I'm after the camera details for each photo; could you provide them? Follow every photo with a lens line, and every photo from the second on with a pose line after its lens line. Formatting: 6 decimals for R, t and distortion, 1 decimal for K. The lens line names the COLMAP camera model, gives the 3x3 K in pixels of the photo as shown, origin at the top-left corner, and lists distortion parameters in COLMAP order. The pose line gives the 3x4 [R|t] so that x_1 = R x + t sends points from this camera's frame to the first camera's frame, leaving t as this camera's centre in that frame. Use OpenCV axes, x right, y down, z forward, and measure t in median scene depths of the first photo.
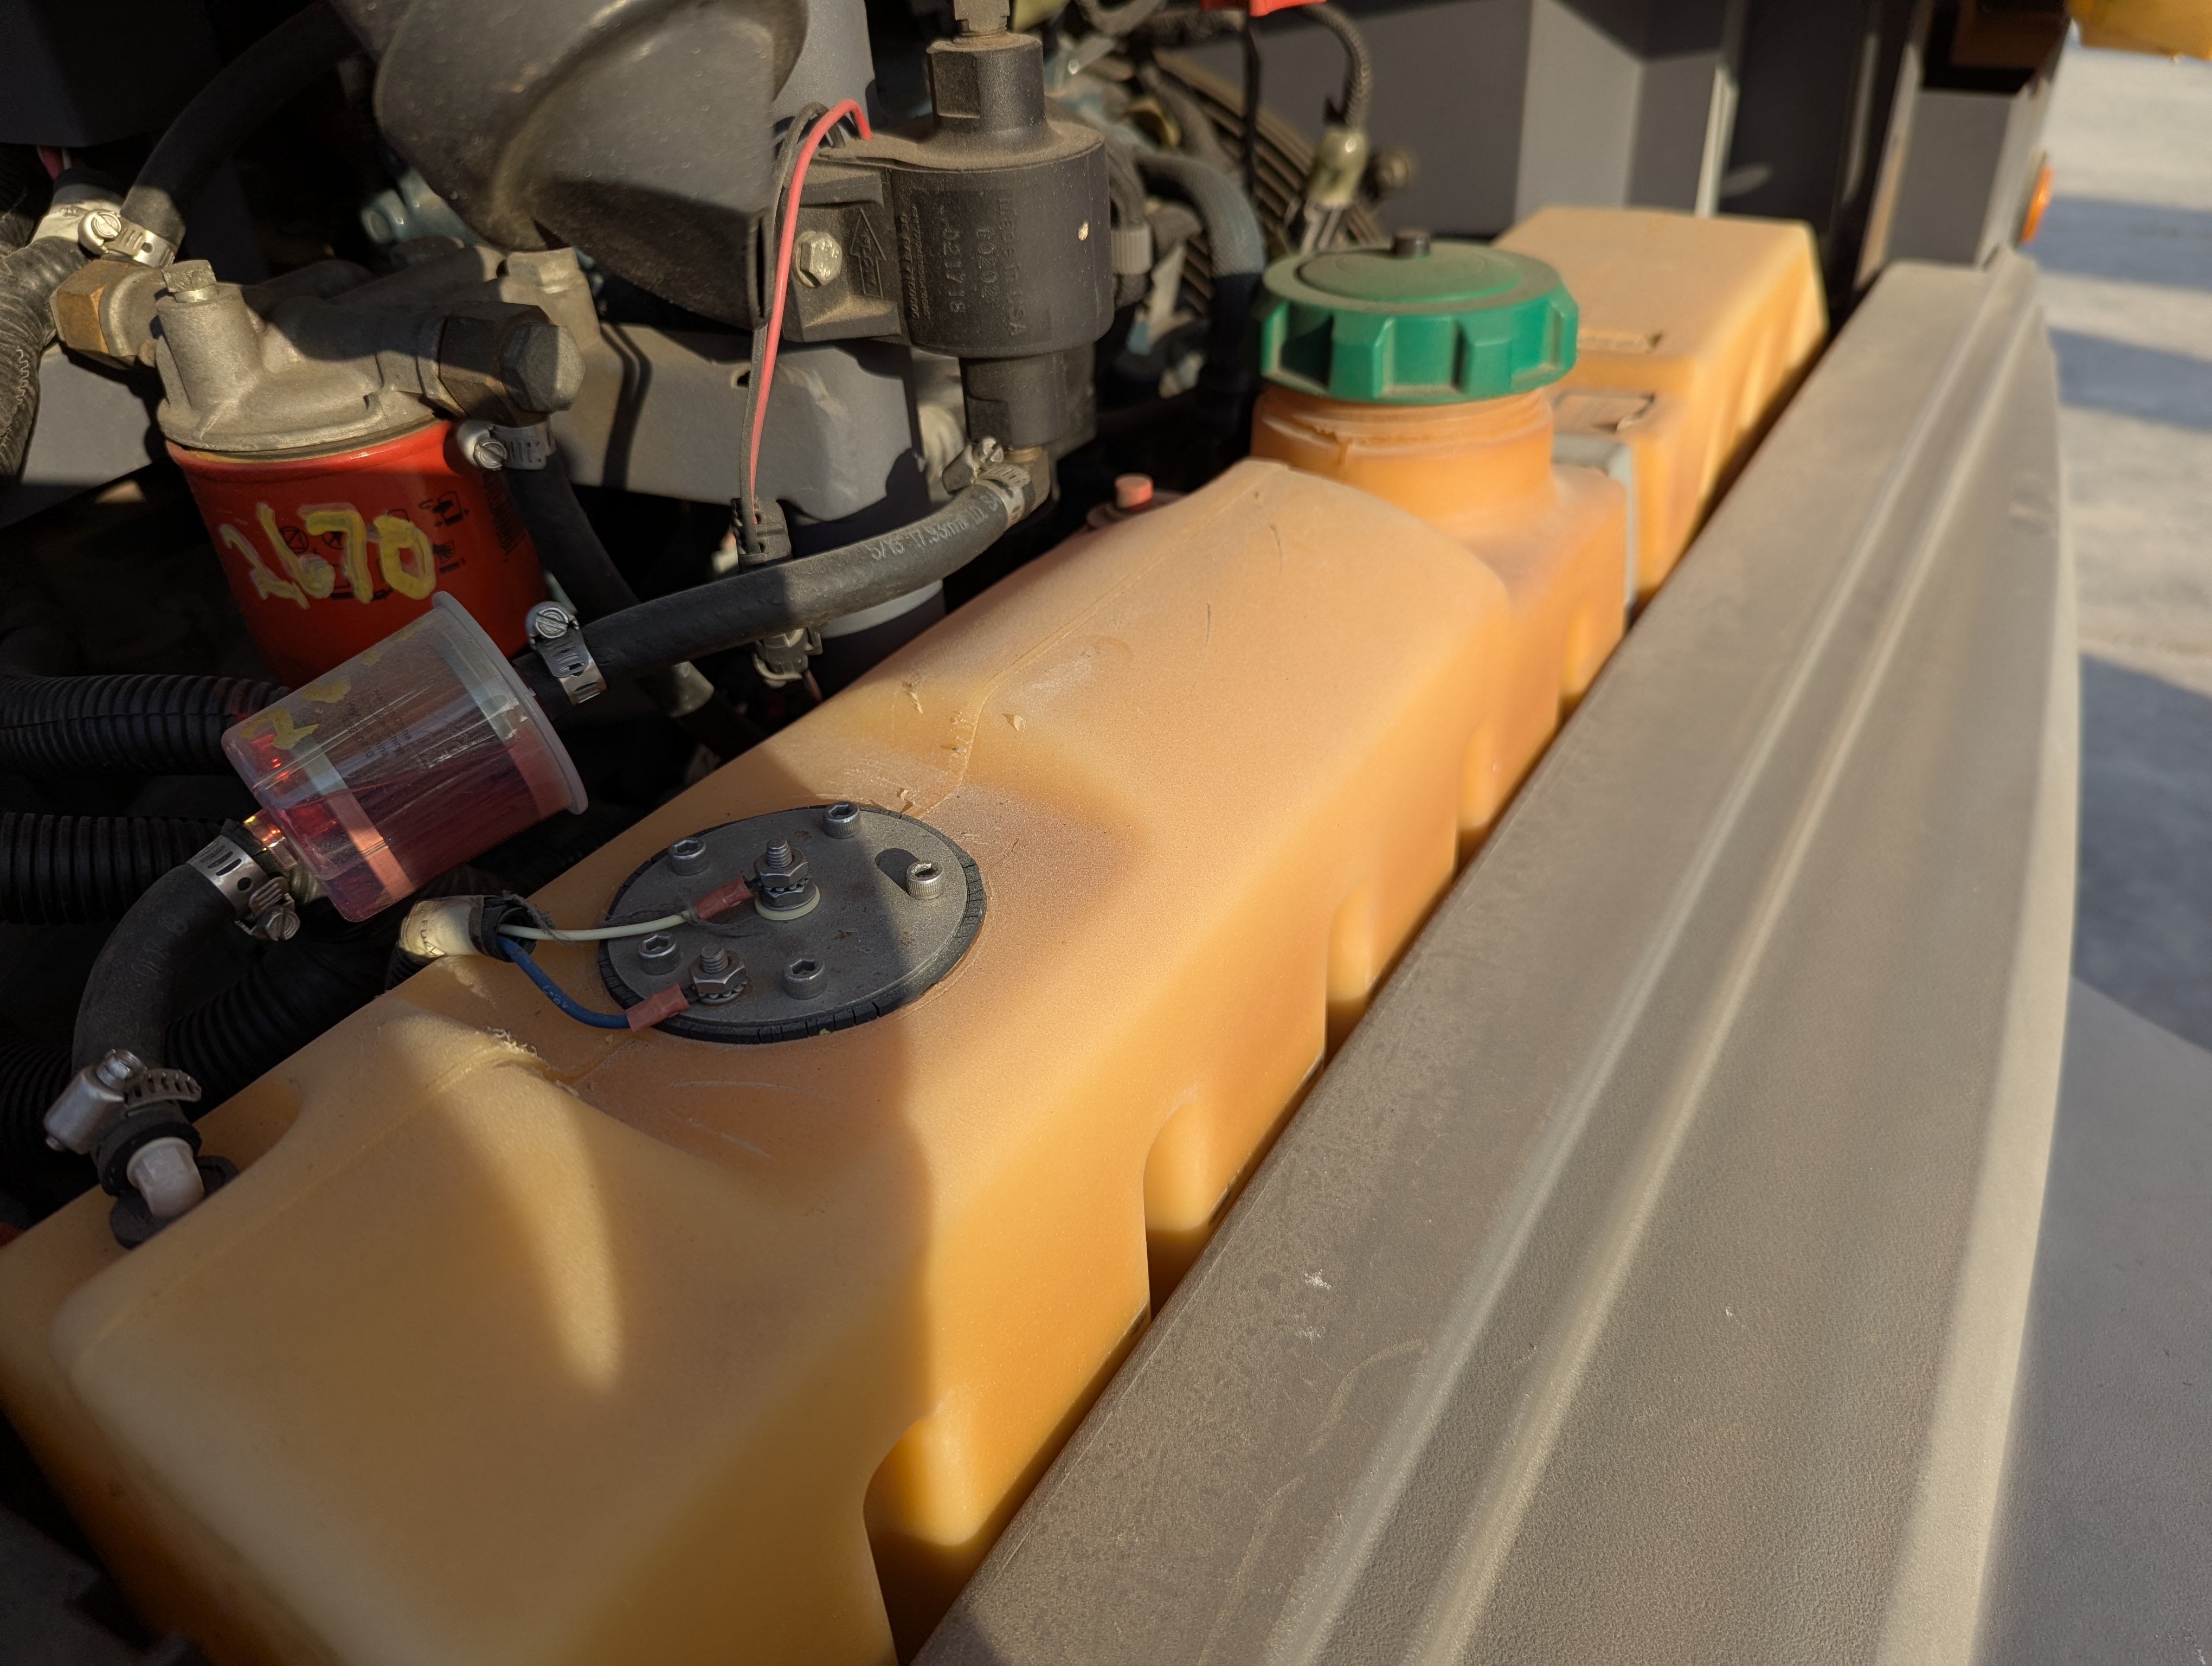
lens RADIAL K [[1571.9, 0, 1112.8], [0, 1571.9, 785.4], [0, 0, 1]] dist [0.047356, -0.045500]
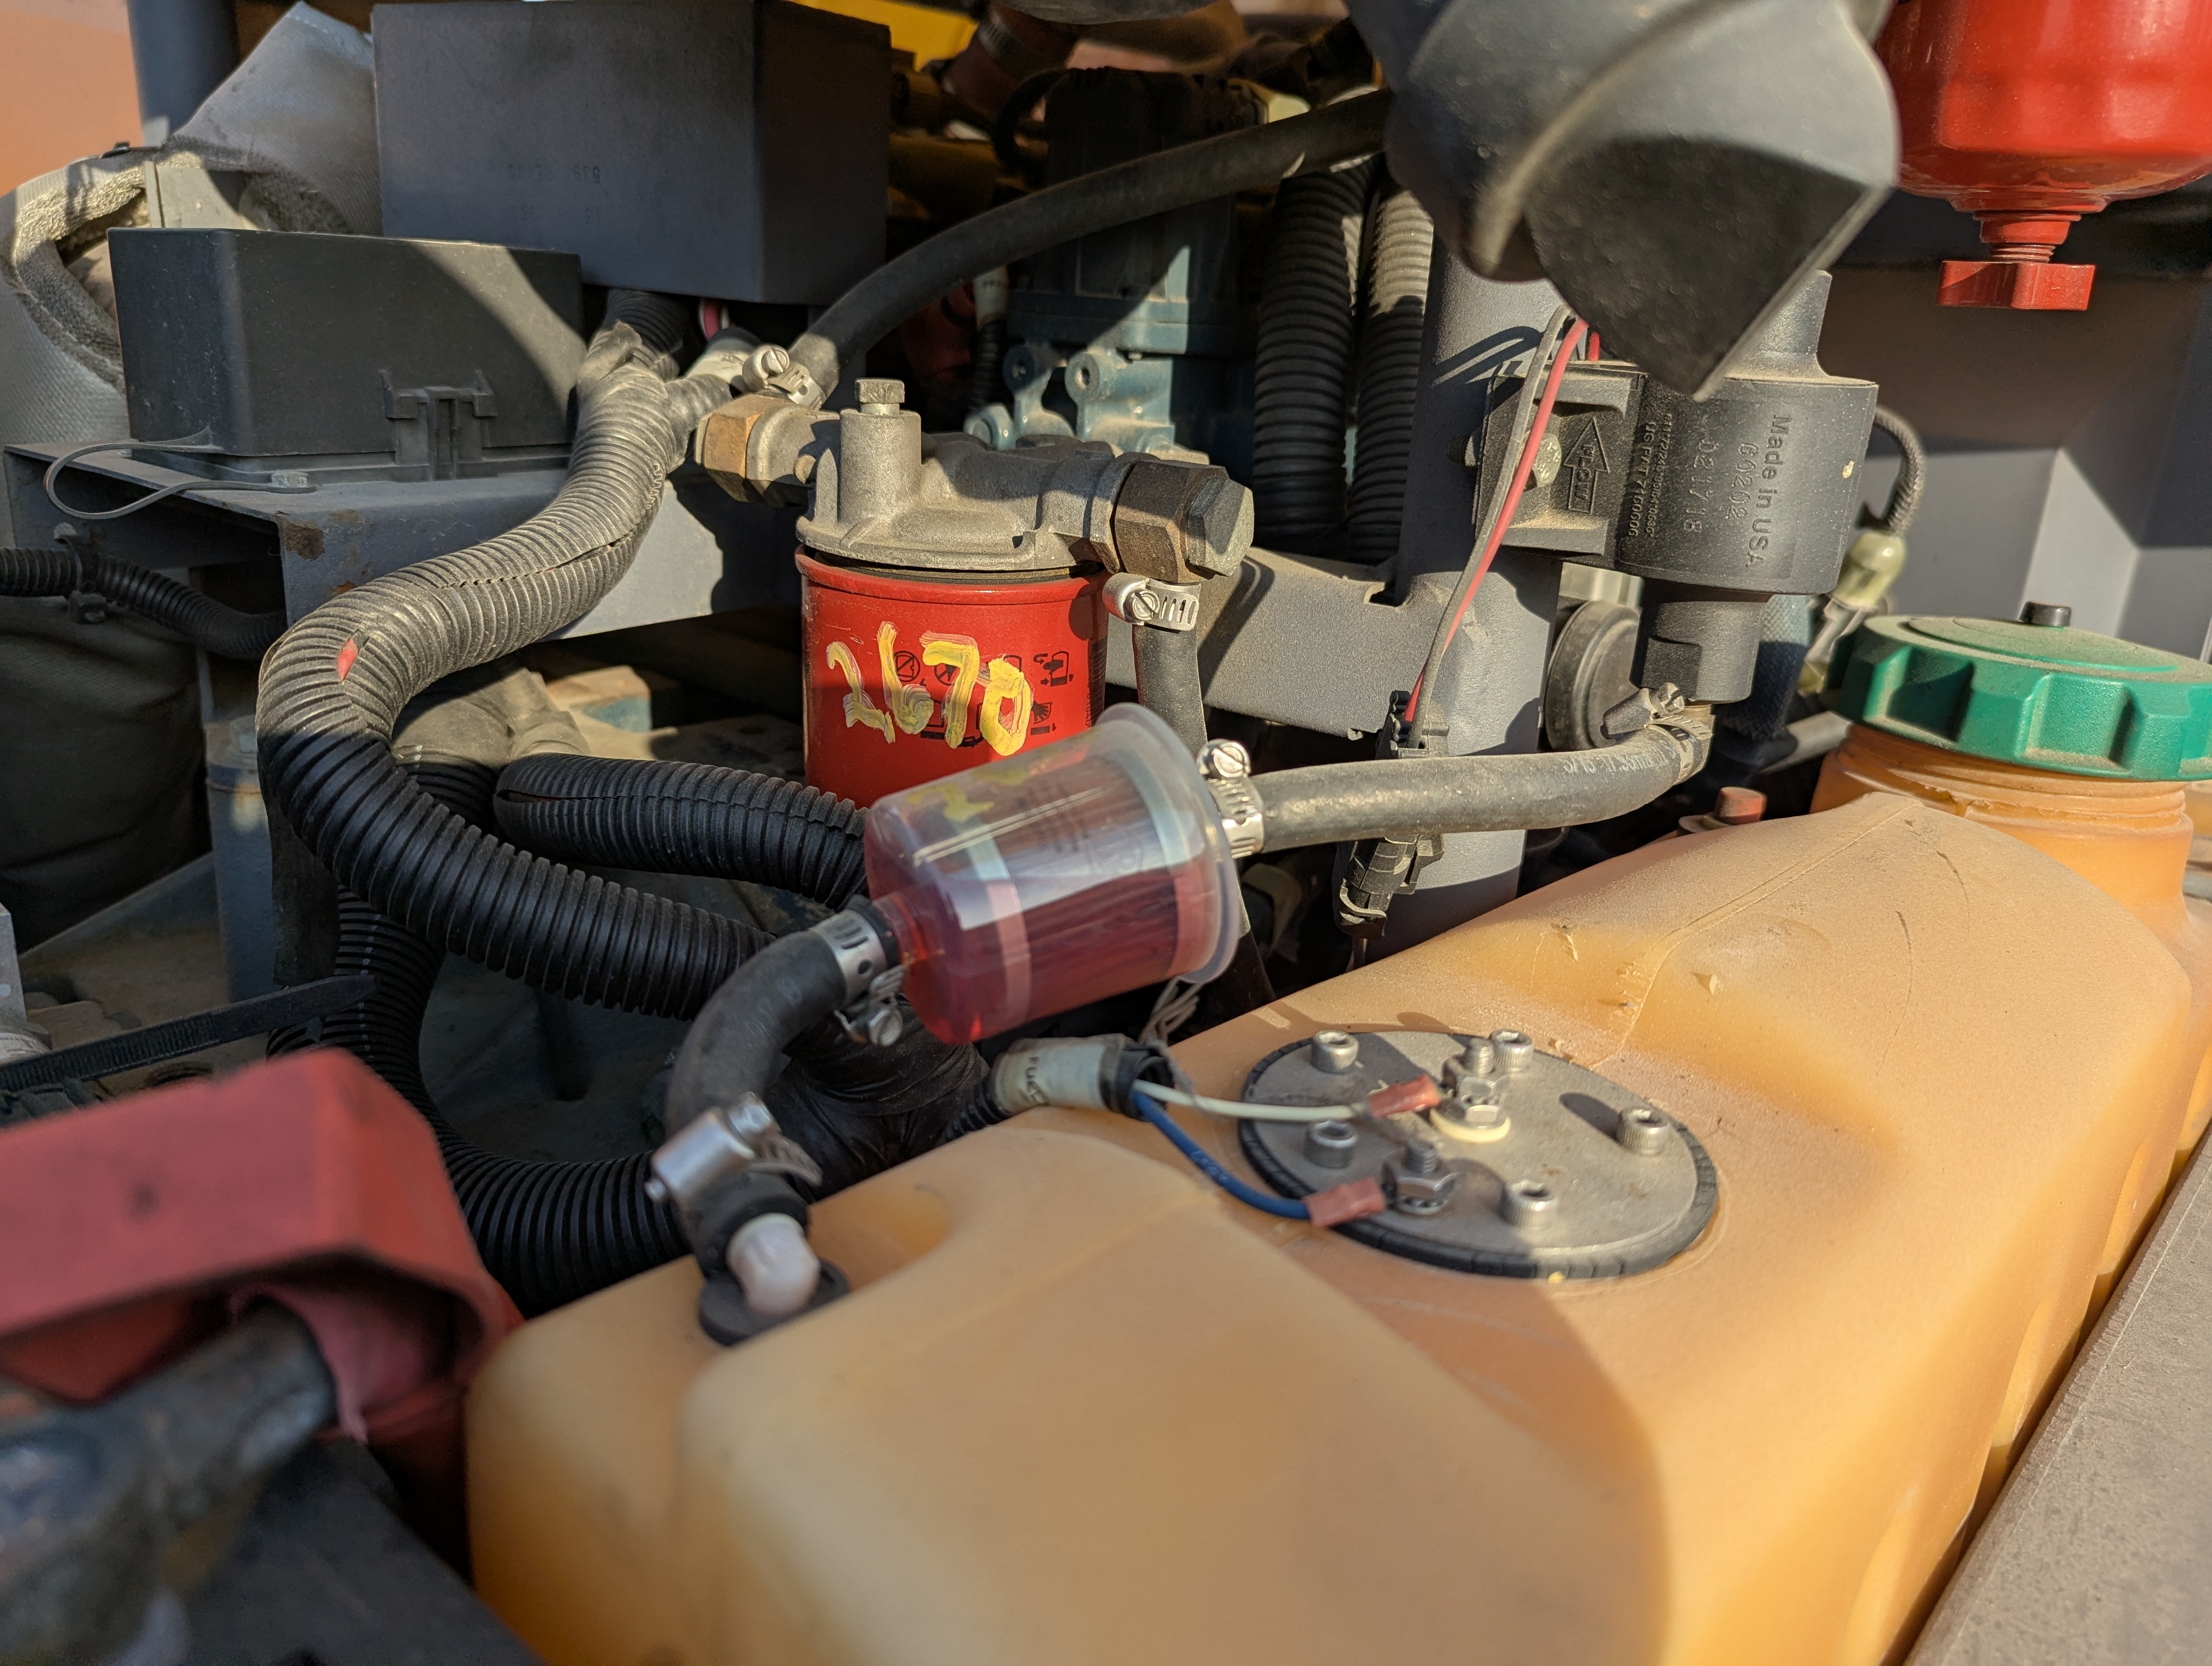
lens RADIAL K [[1571.9, 0, 1144.8], [0, 1571.9, 842.4], [0, 0, 1]] dist [0.047356, -0.045500]
pose [[0.976326, 0.174136, -0.128312, -0.241402], [-0.199855, 0.953124, -0.227183, 0.128436], [0.082736, 0.247449, 0.965362, 0.138984]]
